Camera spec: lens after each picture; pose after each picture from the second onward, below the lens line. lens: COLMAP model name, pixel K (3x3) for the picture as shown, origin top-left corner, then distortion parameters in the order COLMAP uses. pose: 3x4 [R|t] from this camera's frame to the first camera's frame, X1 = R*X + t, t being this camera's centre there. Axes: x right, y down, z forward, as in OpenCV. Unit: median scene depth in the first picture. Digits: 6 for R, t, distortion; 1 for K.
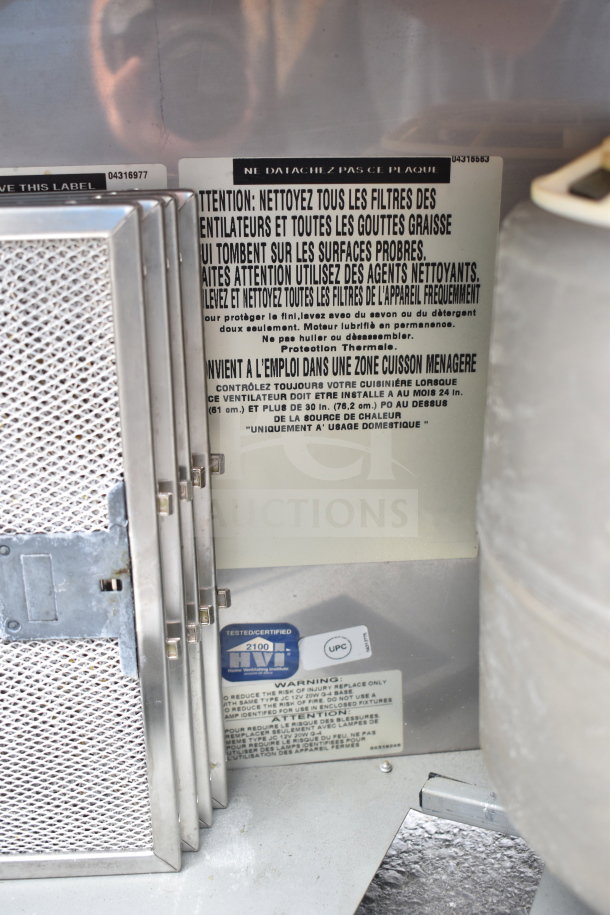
lens RADIAL K [[950.3, 0, 306.6], [0, 950.3, 457.5], [0, 0, 1]] dist [-0.031760, 0.000000]
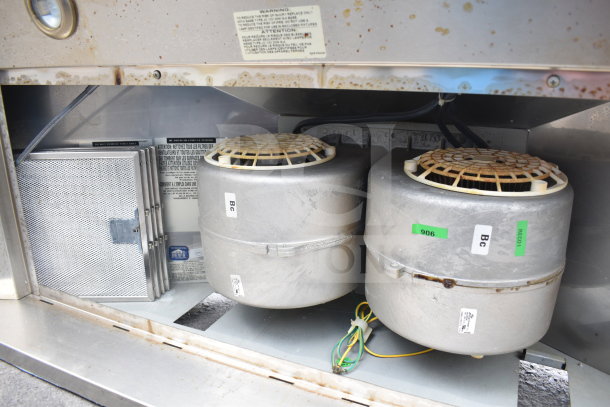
lens RADIAL K [[489.6, 0, 303.9], [0, 489.6, 203.7], [0, 0, 1]] dist [-0.001130, -0.001082]
pose [[0.998367, 0.014397, -0.055275, 0.695065], [-0.017039, 0.998720, -0.047628, 0.096515], [0.054519, 0.048492, 0.997335, -1.253932]]
